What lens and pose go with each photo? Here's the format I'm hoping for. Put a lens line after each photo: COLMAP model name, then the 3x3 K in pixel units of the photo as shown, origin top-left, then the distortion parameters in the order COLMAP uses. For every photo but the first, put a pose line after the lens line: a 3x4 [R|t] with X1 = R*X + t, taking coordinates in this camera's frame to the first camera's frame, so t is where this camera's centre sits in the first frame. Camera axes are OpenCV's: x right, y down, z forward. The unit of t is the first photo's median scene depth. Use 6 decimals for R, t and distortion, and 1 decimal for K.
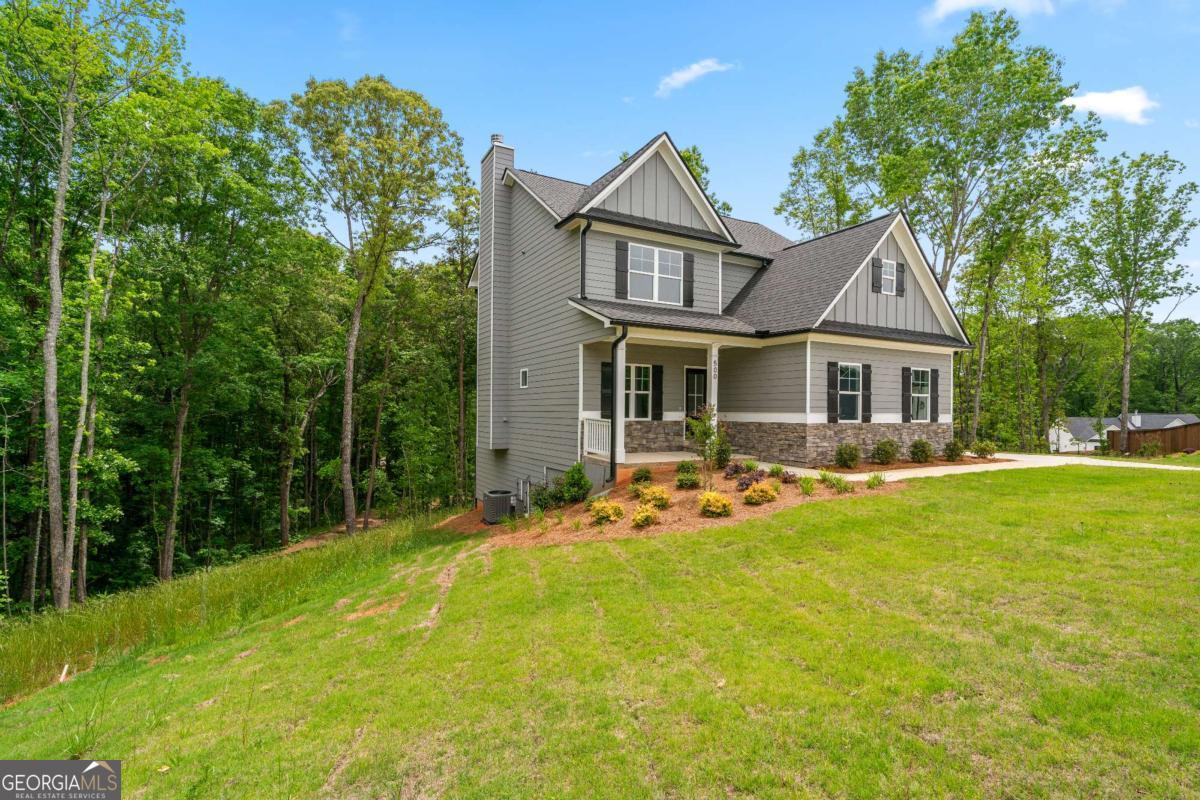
lens RADIAL K [[566.3, 0, 614.8], [0, 566.3, 407.1], [0, 0, 1]] dist [-0.001035, -0.000043]
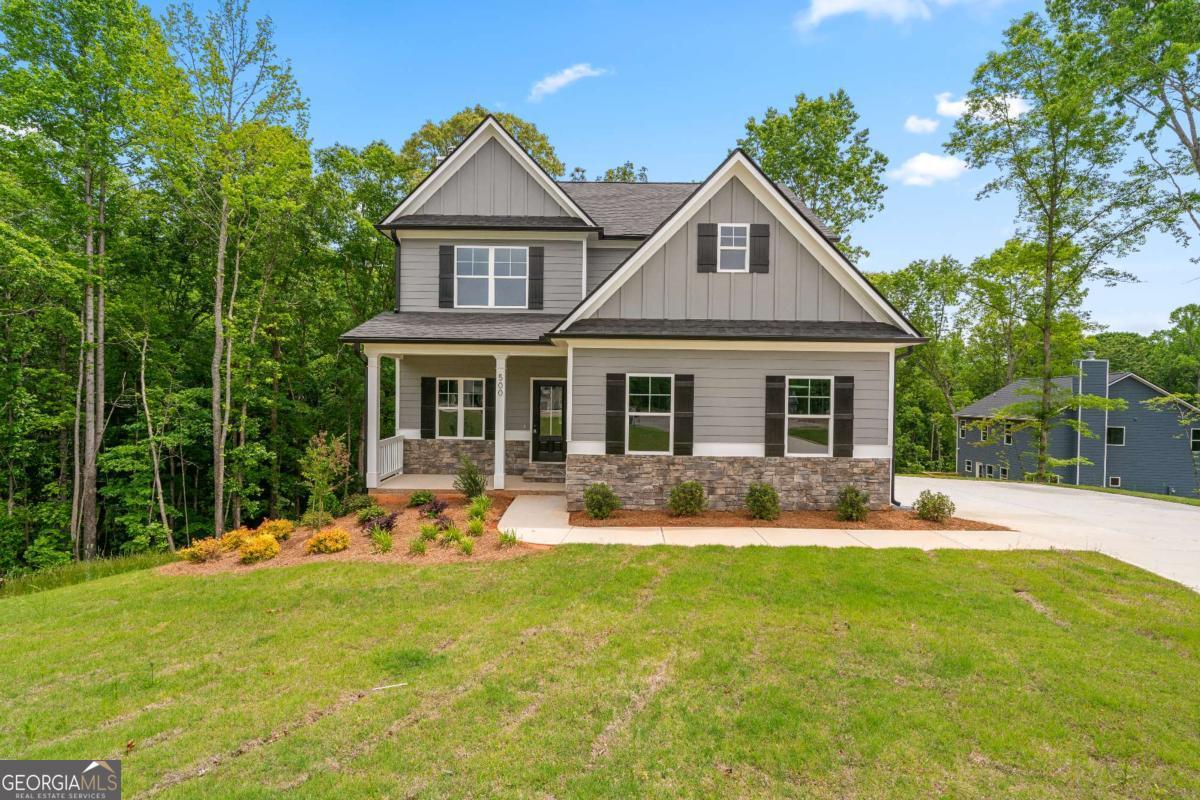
lens RADIAL K [[579.7, 0, 602.9], [0, 579.7, 408.2], [0, 0, 1]] dist [-0.000441, -0.000628]
pose [[0.868976, 0.010713, -0.494739, 0.696524], [-0.003455, 0.999873, 0.015583, -0.042321], [0.494843, -0.011832, 0.868902, 0.296420]]
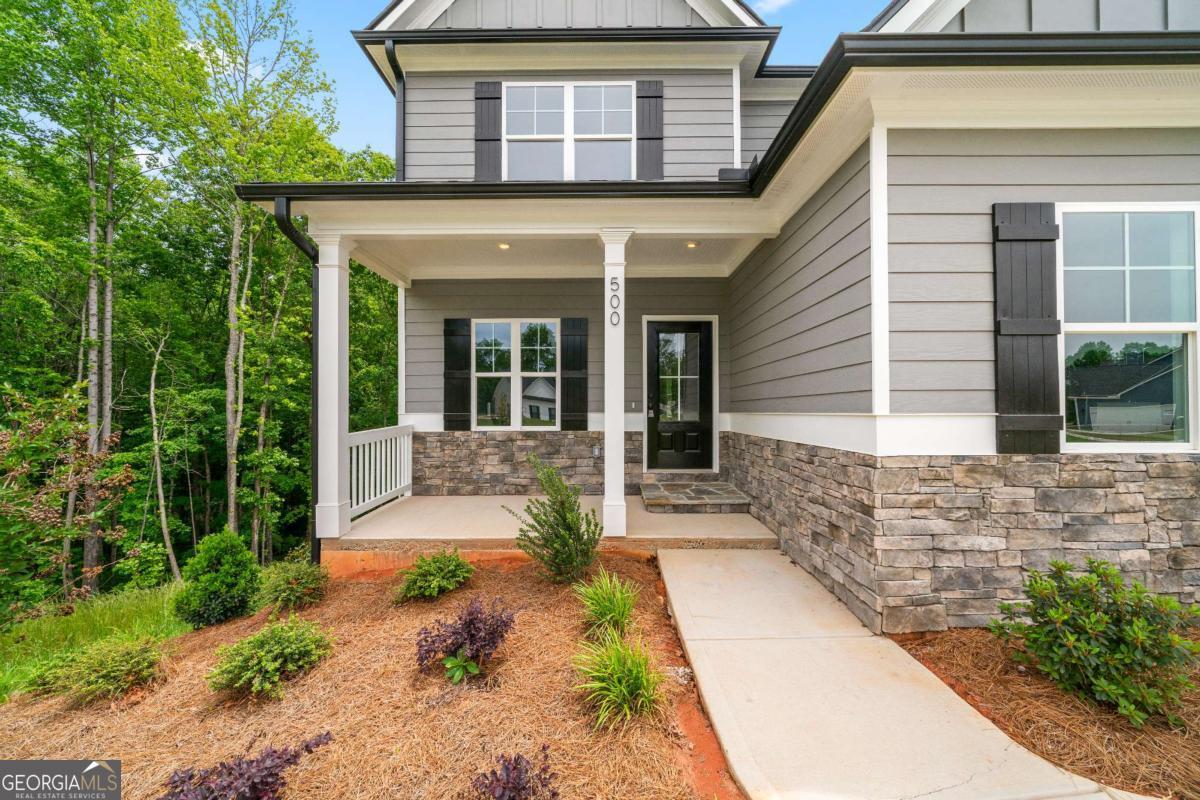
lens RADIAL K [[454.8, 0, 600.5], [0, 454.8, 409.8], [0, 0, 1]] dist [-0.002829, 0.000098]
pose [[0.865058, -0.012056, -0.501526, 0.299942], [0.012007, 0.999922, -0.003327, 0.007032], [0.501527, -0.003144, 0.865136, 0.684850]]
